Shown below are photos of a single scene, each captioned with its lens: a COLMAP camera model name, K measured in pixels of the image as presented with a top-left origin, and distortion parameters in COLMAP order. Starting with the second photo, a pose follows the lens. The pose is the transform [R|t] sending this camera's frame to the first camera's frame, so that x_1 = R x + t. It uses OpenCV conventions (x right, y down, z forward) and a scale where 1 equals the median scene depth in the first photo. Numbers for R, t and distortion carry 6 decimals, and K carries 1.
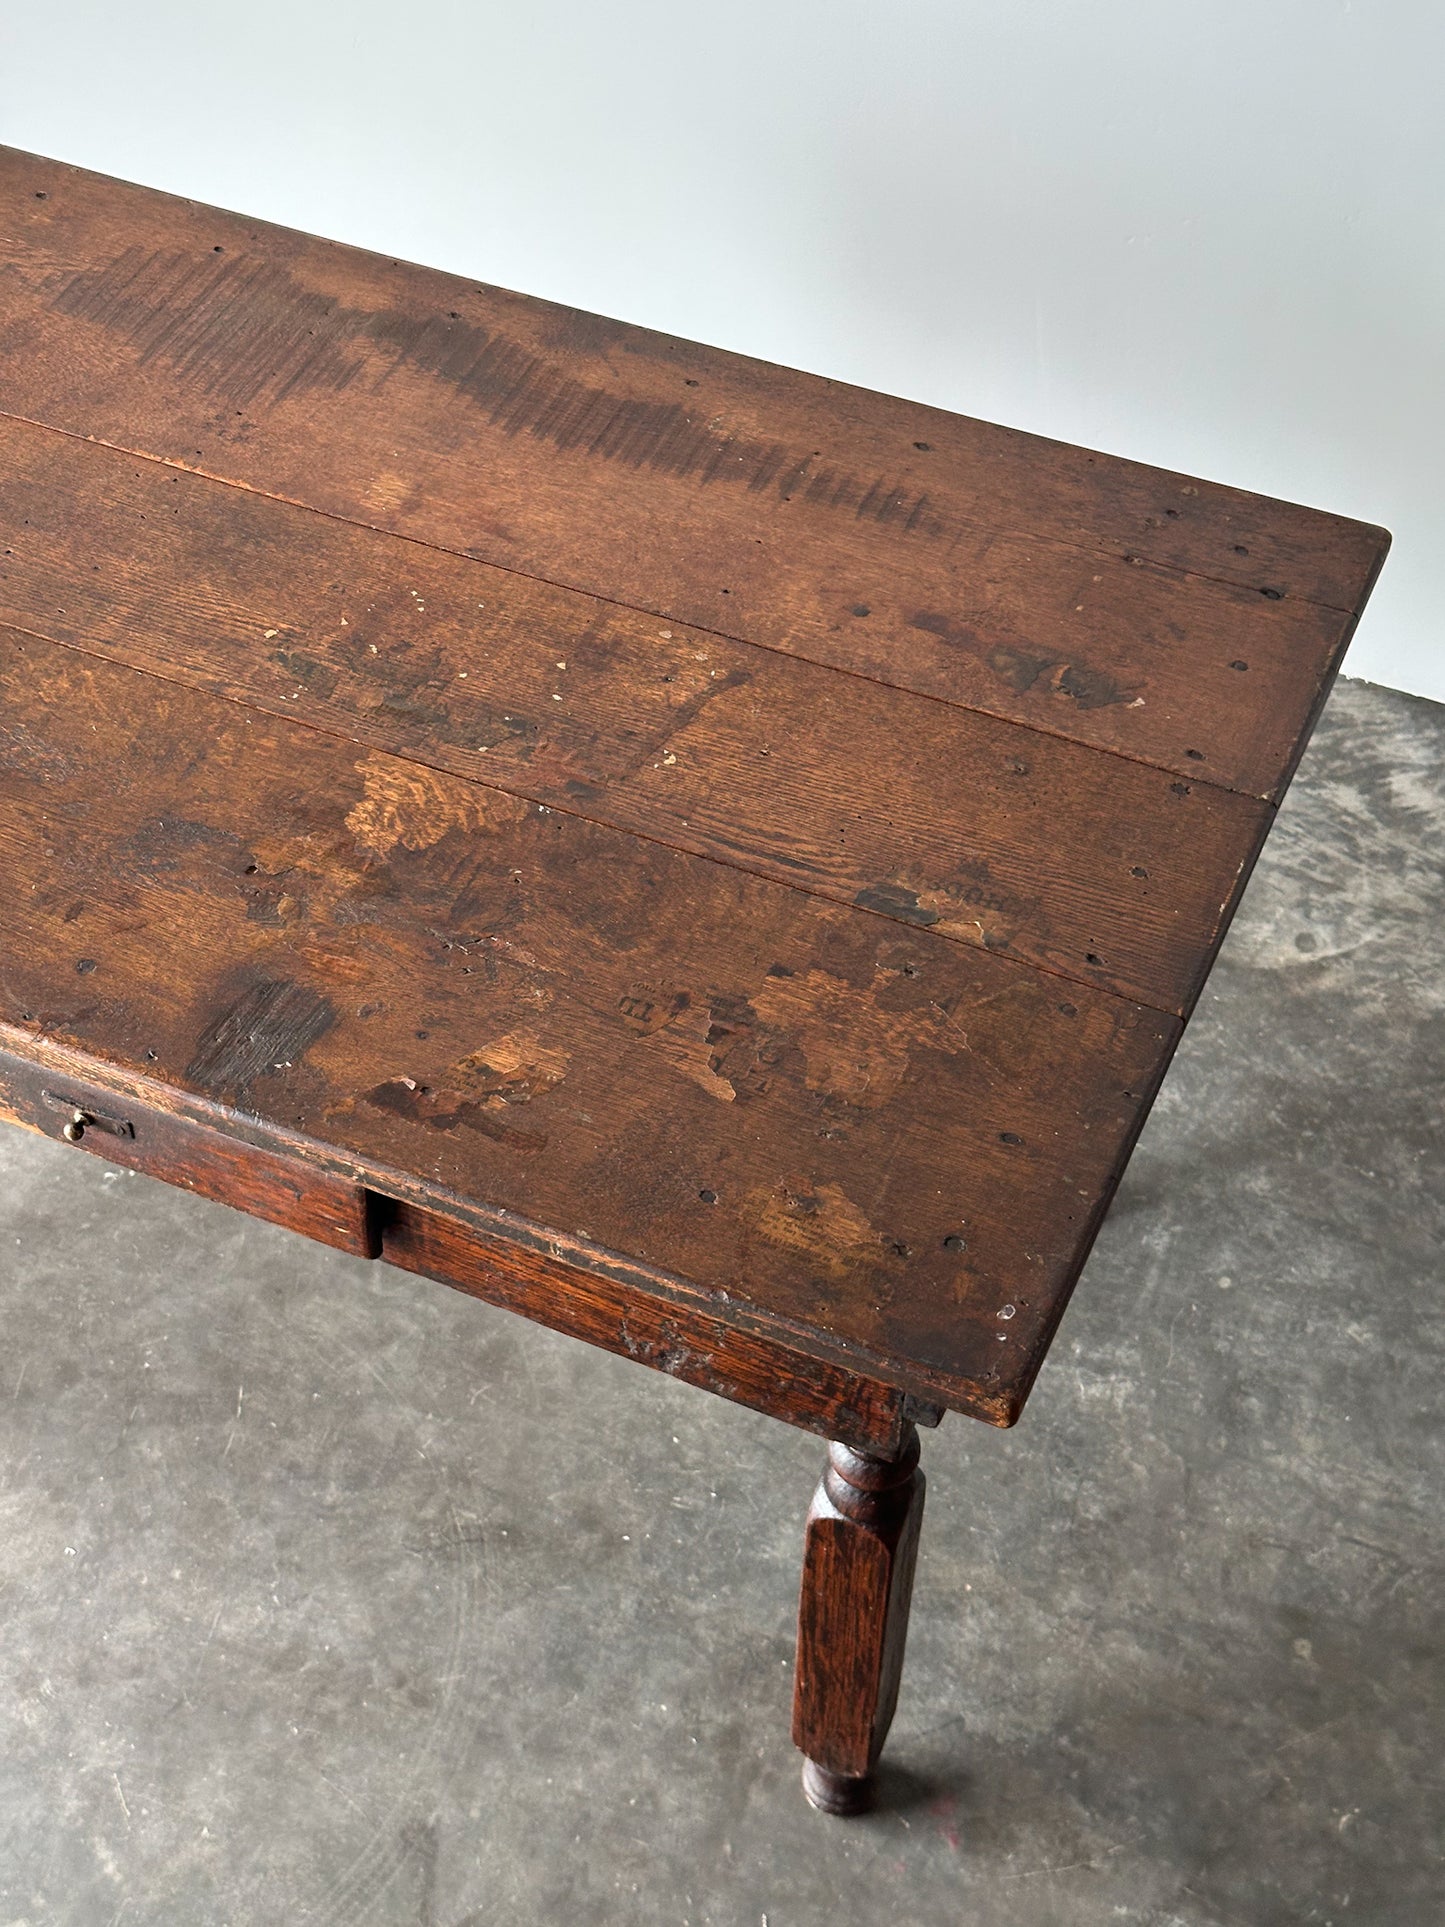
lens RADIAL K [[2741.2, 0, 700.2], [0, 2741.2, 946.0], [0, 0, 1]] dist [0.029689, 0.000000]
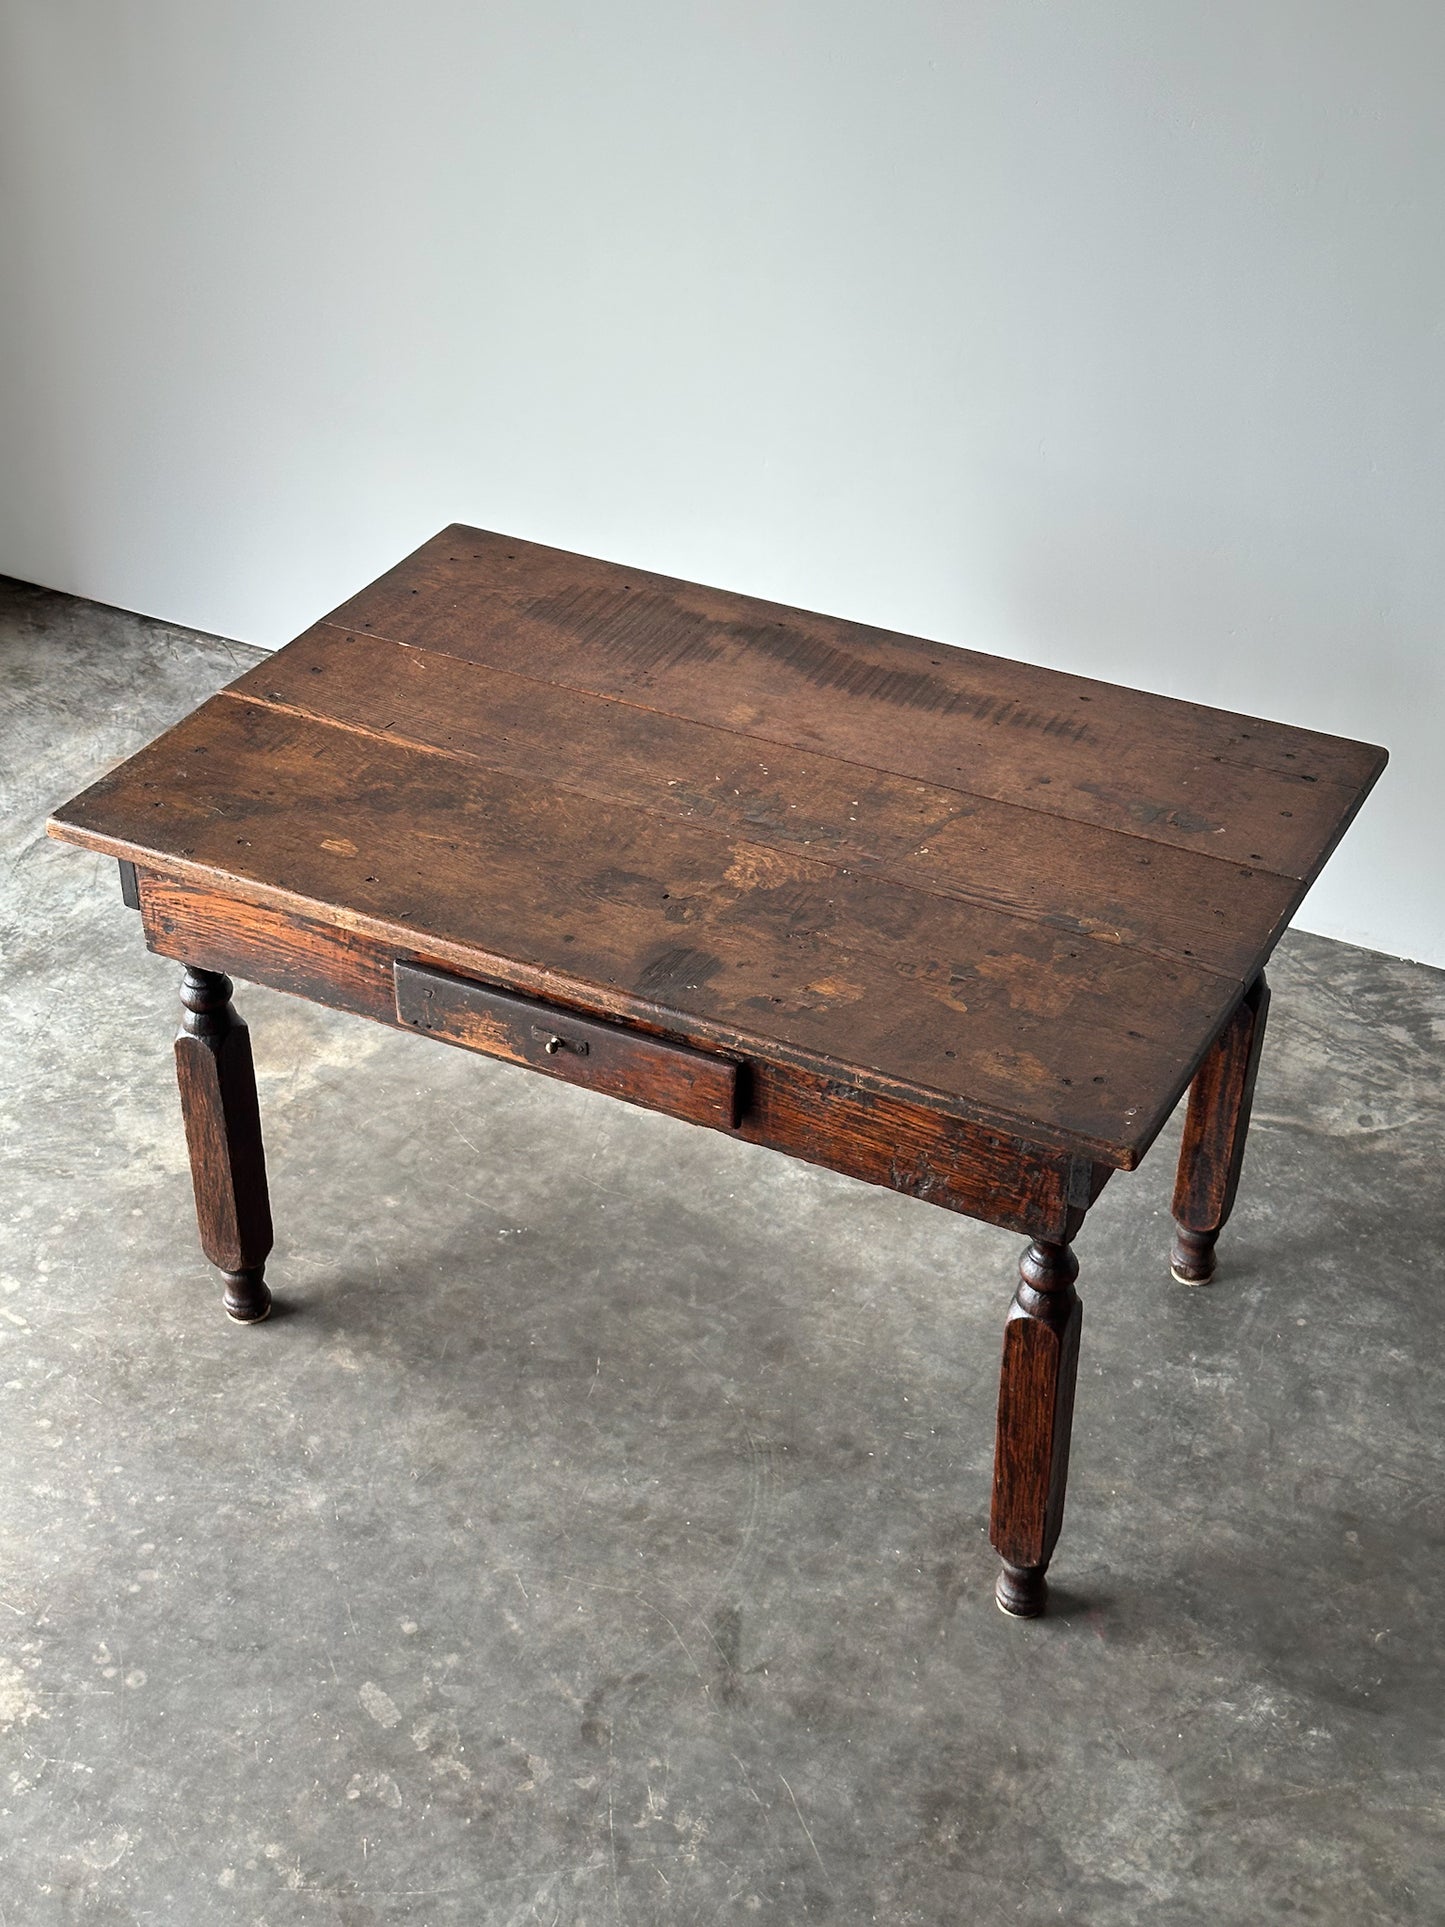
lens RADIAL K [[2741.2, 0, 750.8], [0, 2741.2, 961.3], [0, 0, 1]] dist [0.029689, 0.000000]
pose [[0.998669, 0.023912, -0.045700, -0.031680], [-0.033550, 0.974139, -0.223446, 0.299757], [0.039175, 0.224682, 0.973644, -0.459399]]
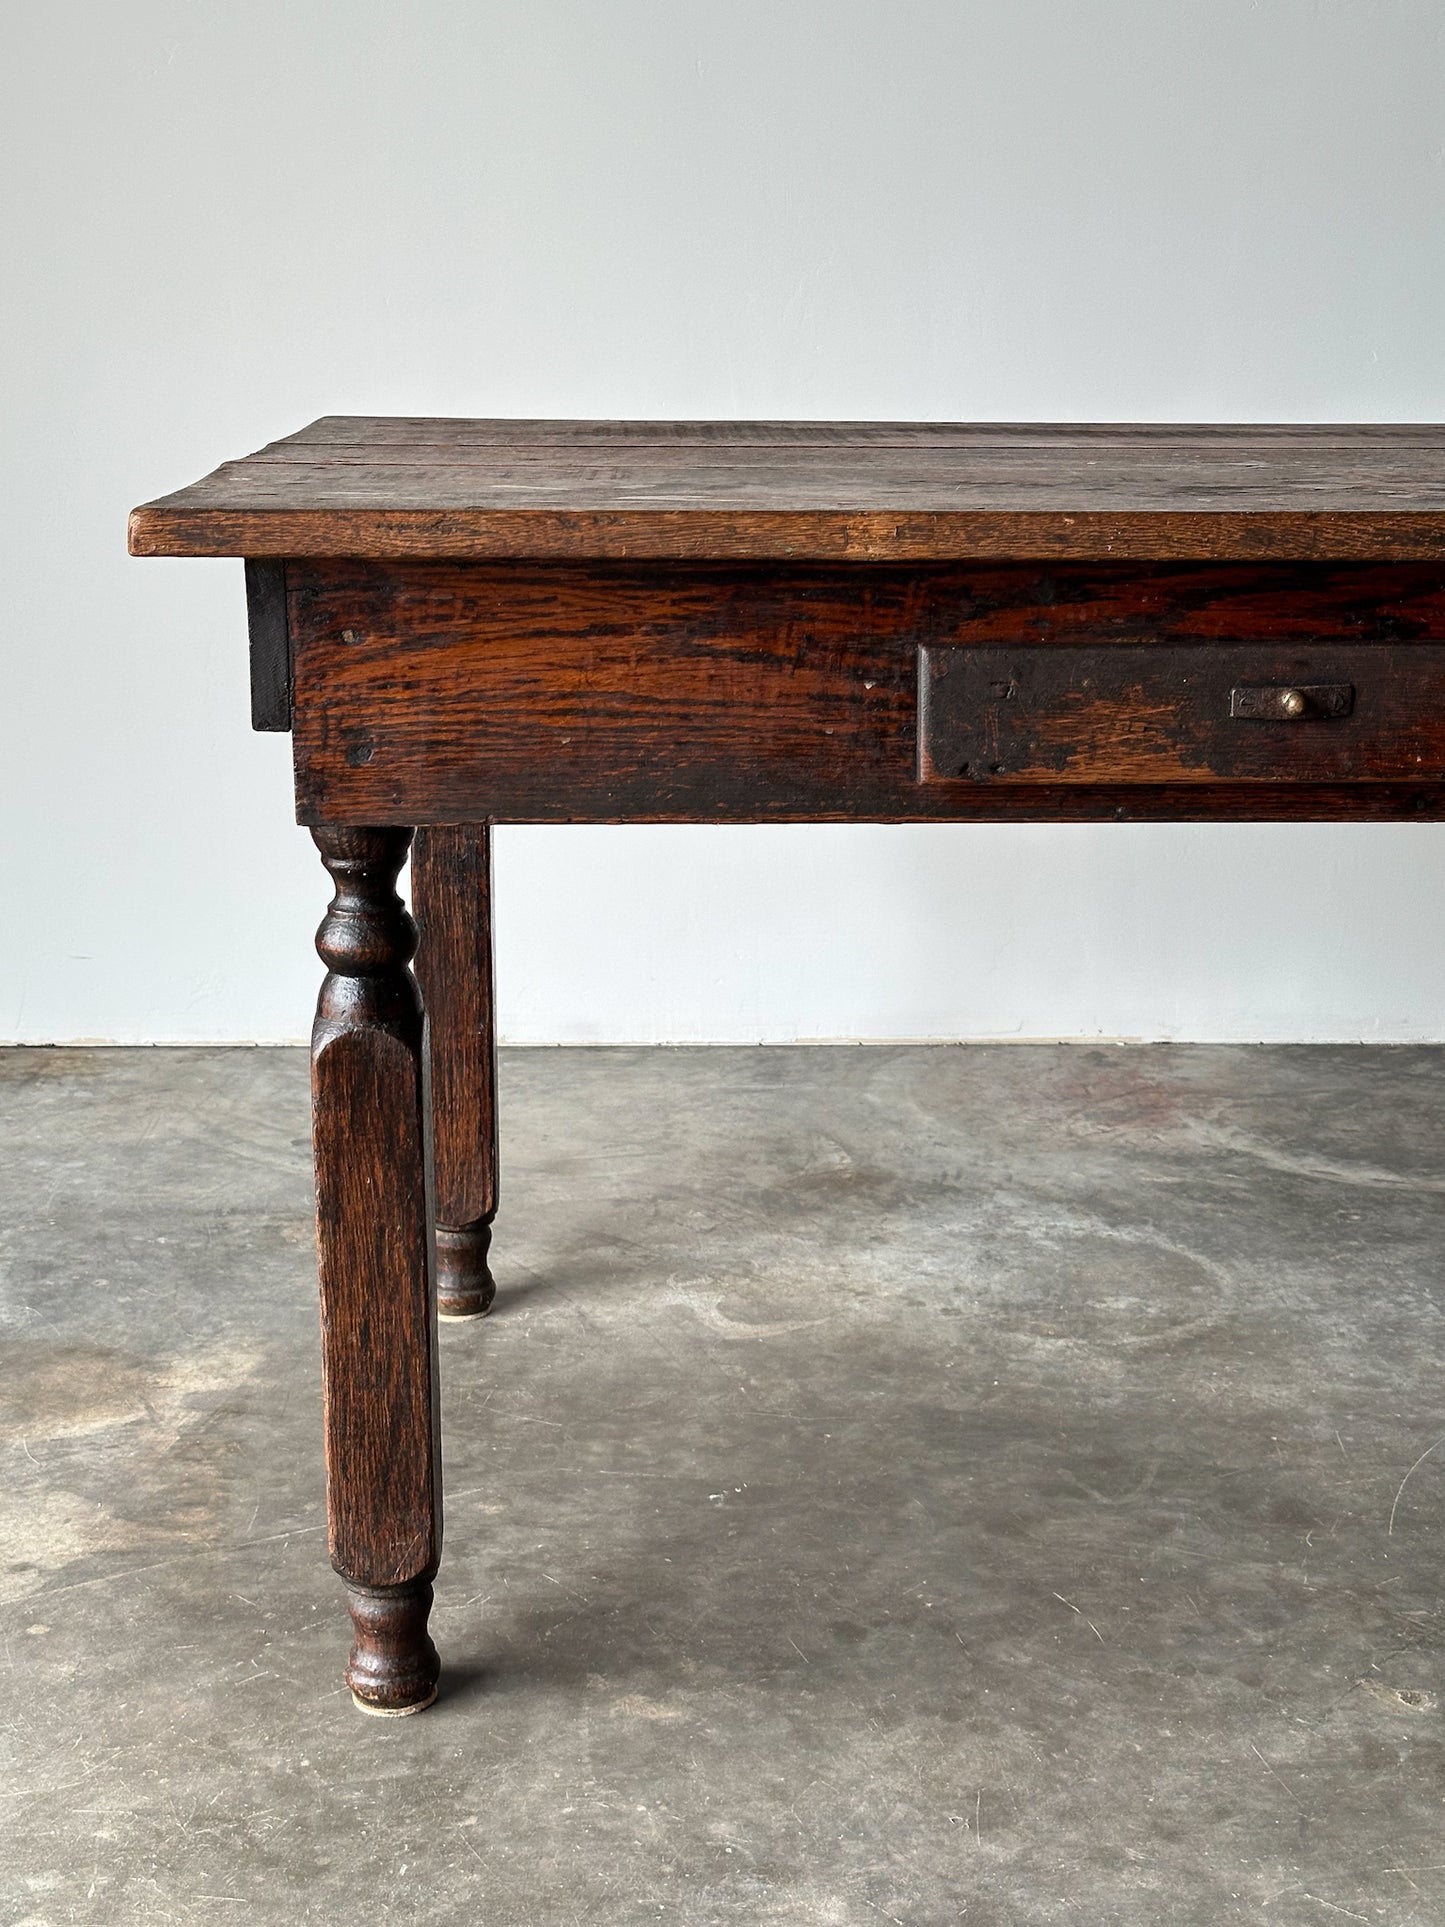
lens RADIAL K [[2741.2, 0, 749.6], [0, 2741.2, 930.2], [0, 0, 1]] dist [0.029689, 0.000000]
pose [[0.901814, -0.113512, 0.416950, -0.598757], [0.323899, 0.816265, -0.478331, 0.383683], [-0.286045, 0.566415, 0.772886, 0.344308]]
